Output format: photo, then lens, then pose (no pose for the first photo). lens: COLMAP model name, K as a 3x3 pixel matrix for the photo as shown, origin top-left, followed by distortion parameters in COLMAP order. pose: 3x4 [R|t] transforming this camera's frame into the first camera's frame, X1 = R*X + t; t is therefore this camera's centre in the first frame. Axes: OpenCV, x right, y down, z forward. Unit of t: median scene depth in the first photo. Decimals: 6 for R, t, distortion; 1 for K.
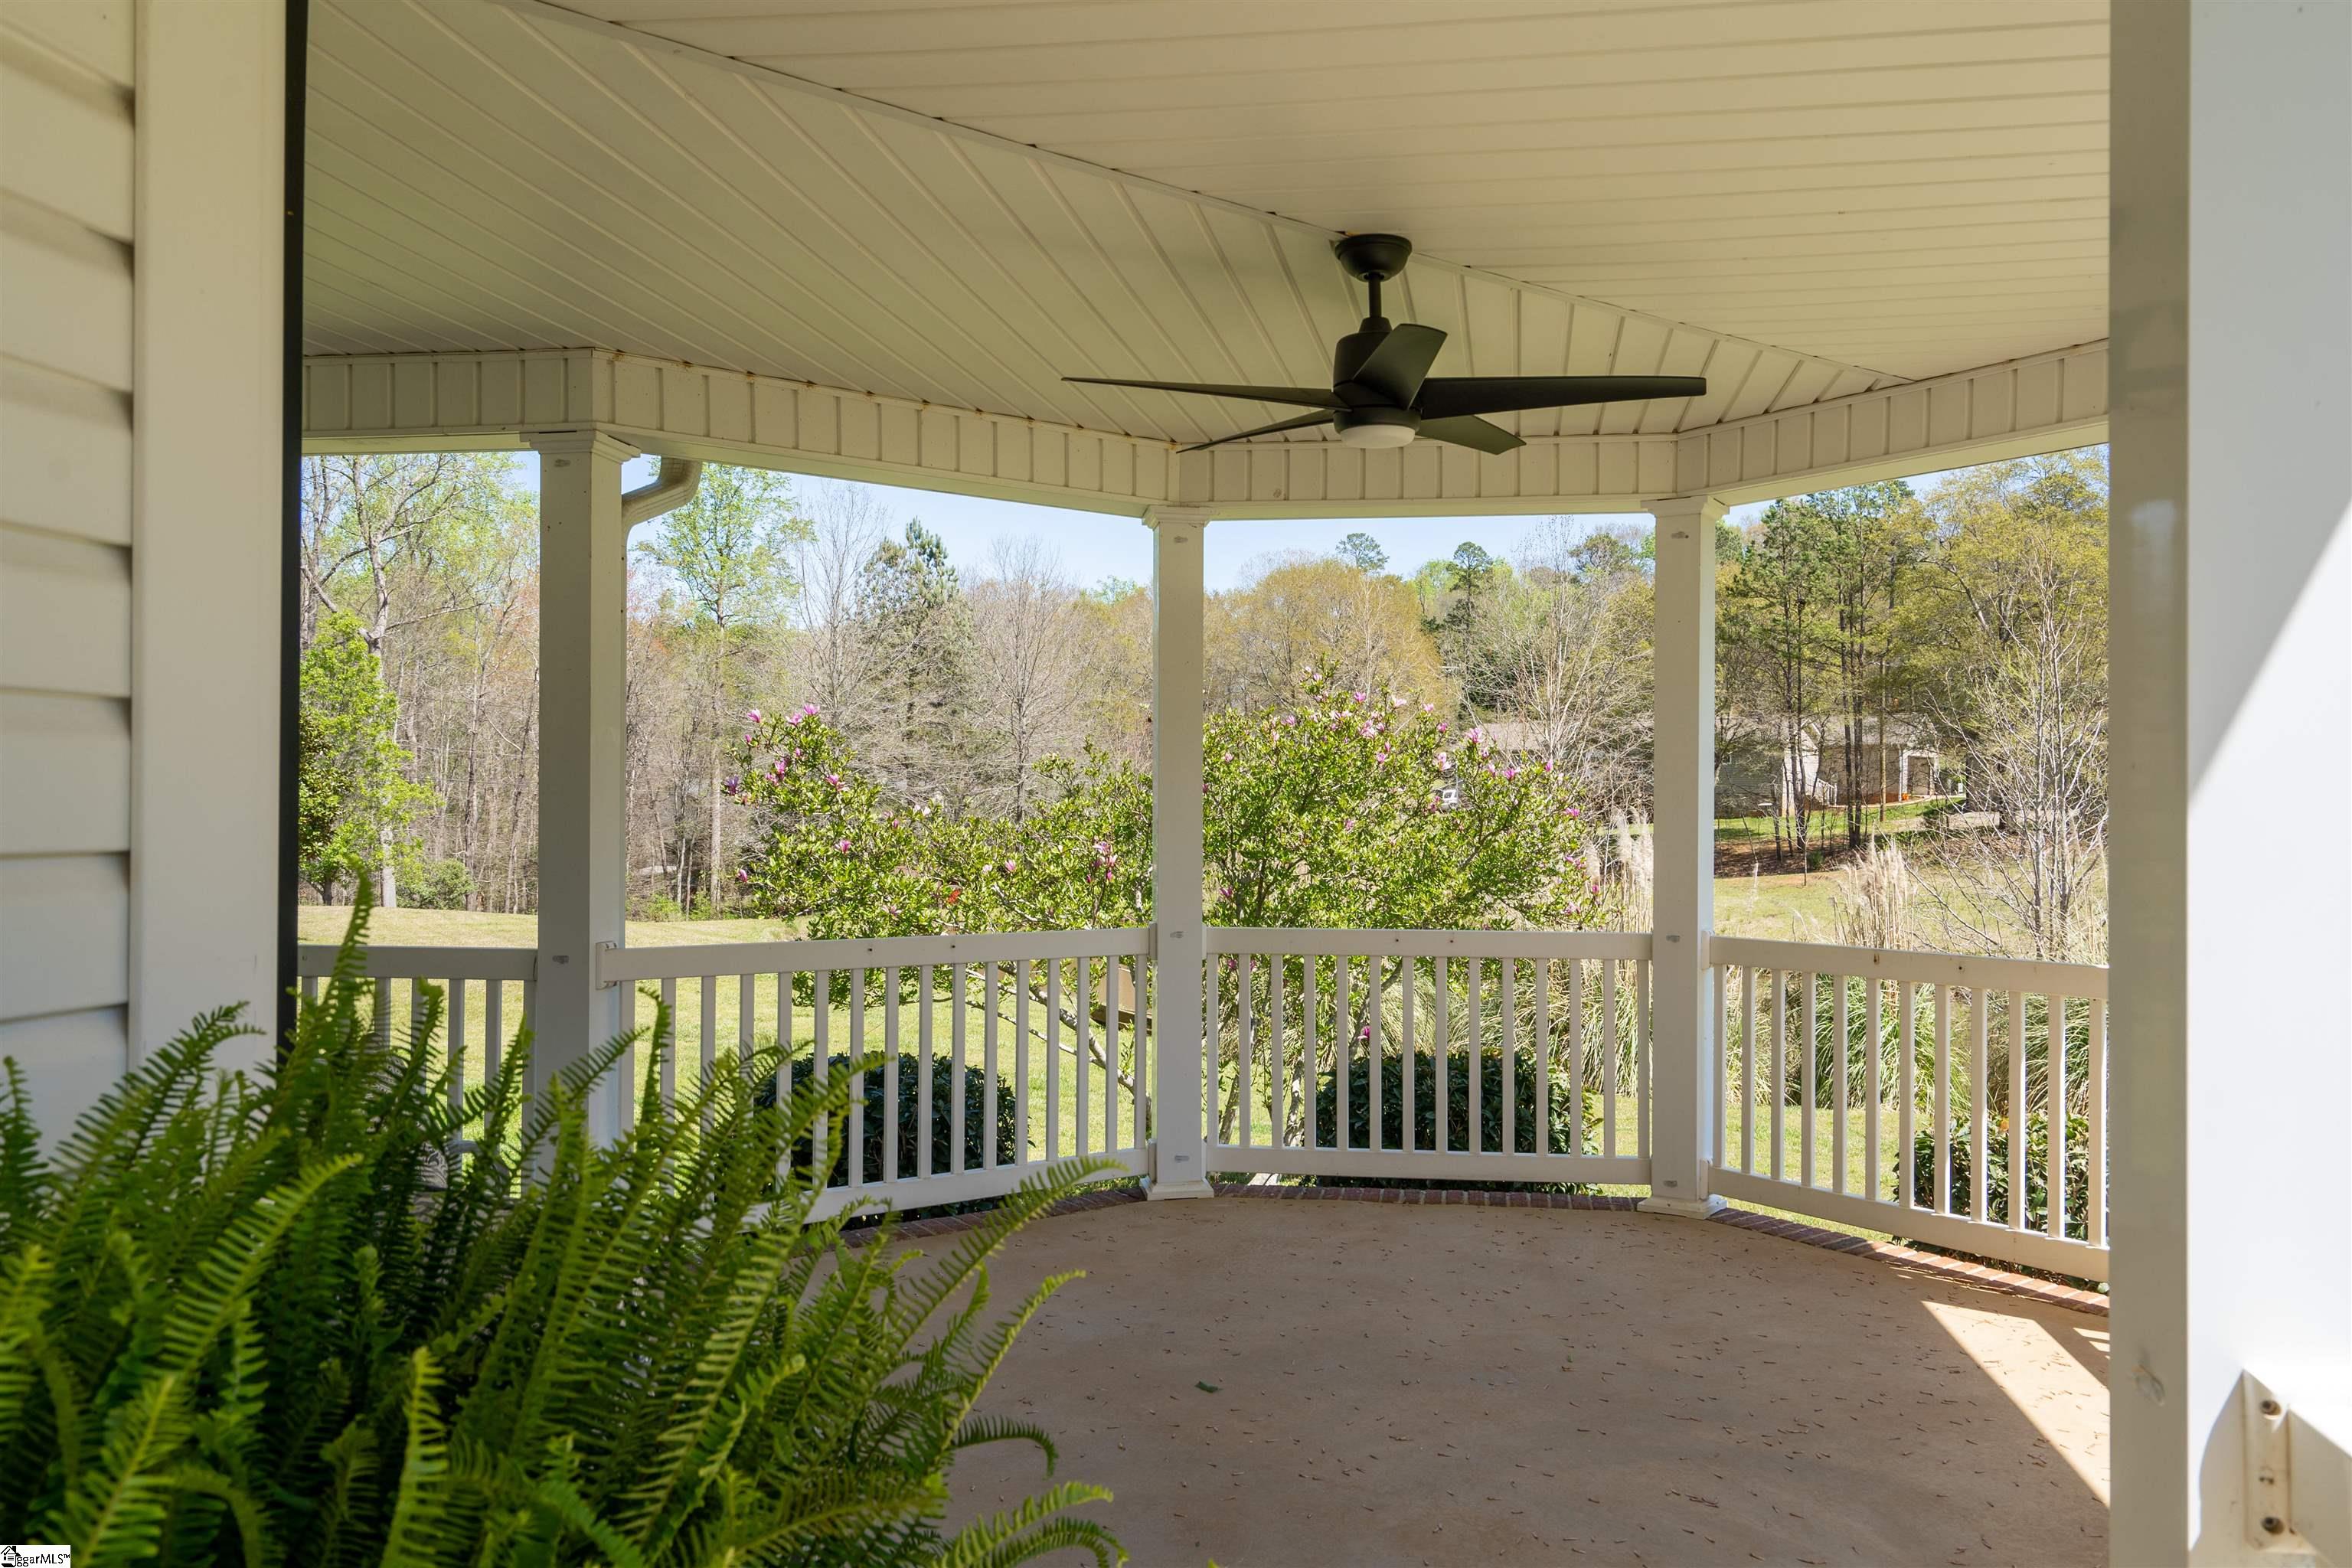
lens RADIAL K [[1663.8, 0, 1181.2], [0, 1663.8, 788.1], [0, 0, 1]] dist [-0.000169, -0.000040]
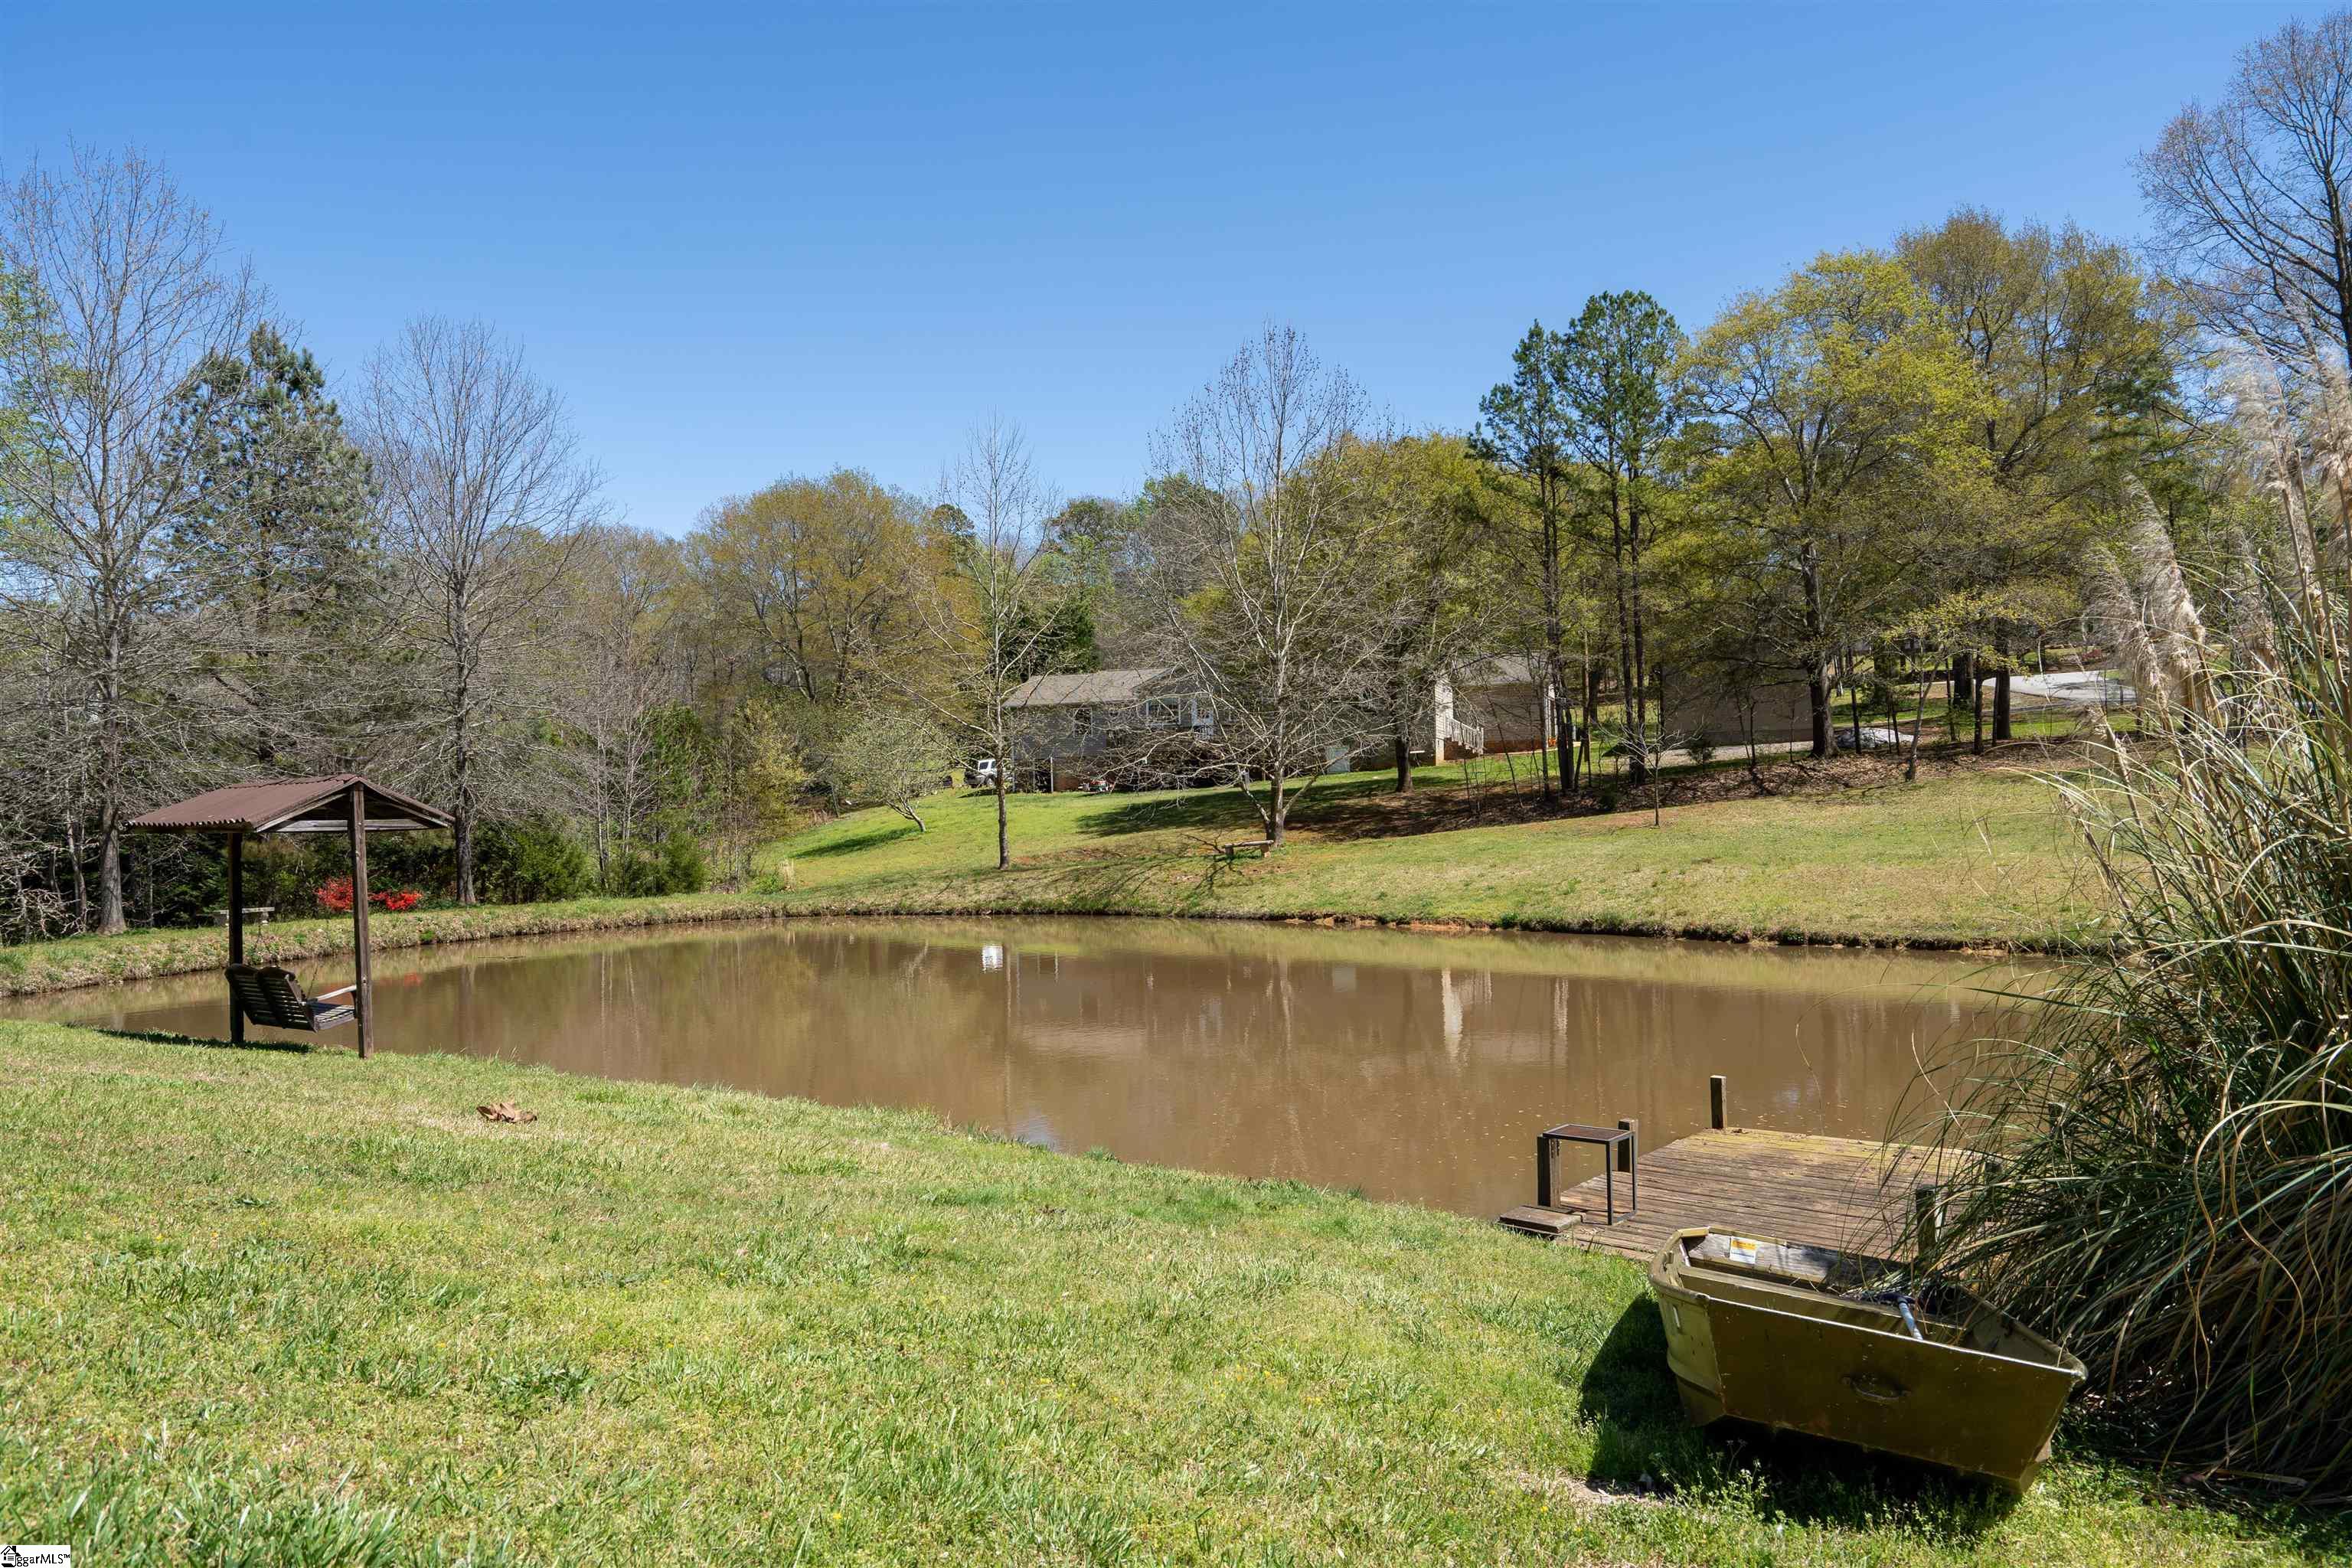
lens RADIAL K [[1560.1, 0, 1168.6], [0, 1560.1, 798.6], [0, 0, 1]] dist [0.021766, 0.002186]
pose [[0.936094, -0.016630, 0.351357, -0.048256], [0.015043, 0.999861, 0.007248, 0.026191], [-0.351428, -0.001499, 0.936214, 0.293917]]
